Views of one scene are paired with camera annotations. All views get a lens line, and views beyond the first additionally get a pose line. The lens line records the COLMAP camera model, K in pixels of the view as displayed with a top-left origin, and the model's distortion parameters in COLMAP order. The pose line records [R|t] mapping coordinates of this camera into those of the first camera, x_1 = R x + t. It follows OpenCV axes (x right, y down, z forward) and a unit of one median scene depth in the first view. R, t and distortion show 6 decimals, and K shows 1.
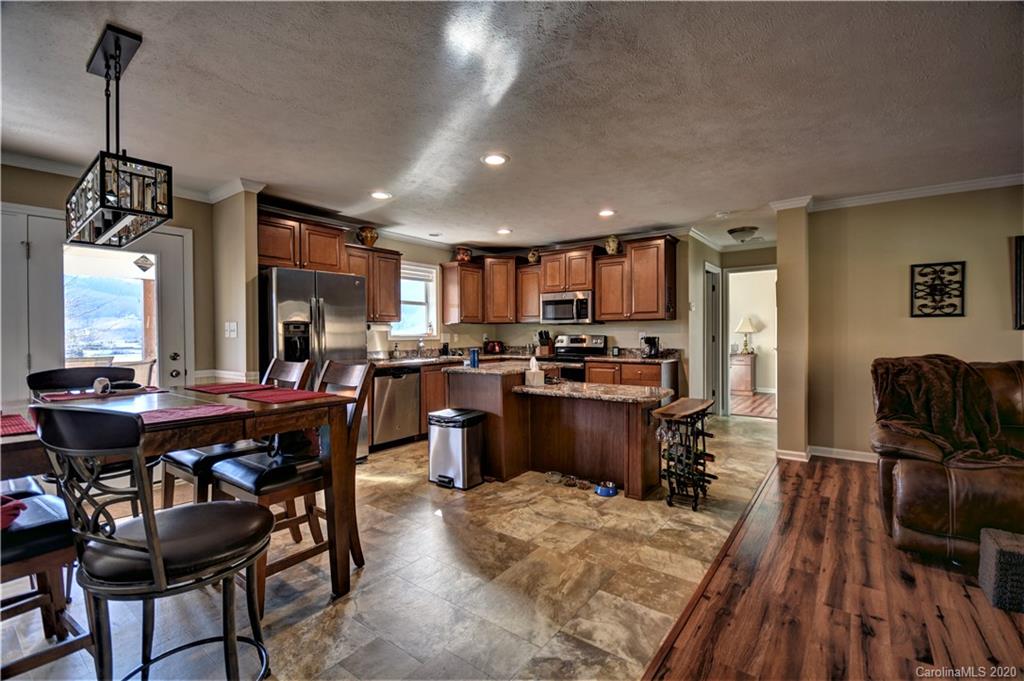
lens RADIAL K [[451.1, 0, 513.6], [0, 451.1, 337.0], [0, 0, 1]] dist [-0.004158, -0.001765]
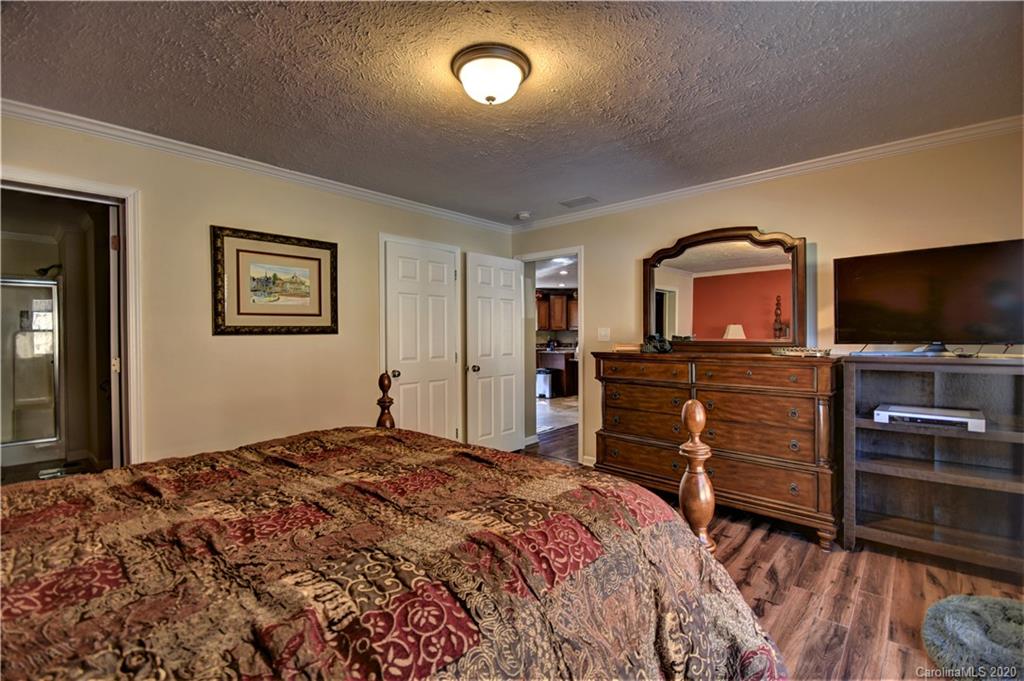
lens RADIAL K [[451.1, 0, 510.8], [0, 451.1, 335.5], [0, 0, 1]] dist [-0.004158, -0.001765]
pose [[0.995706, 0.002215, -0.092546, -0.092426], [-0.002197, 0.999998, 0.000301, -0.016788], [0.092547, -0.000097, 0.995708, -1.504382]]
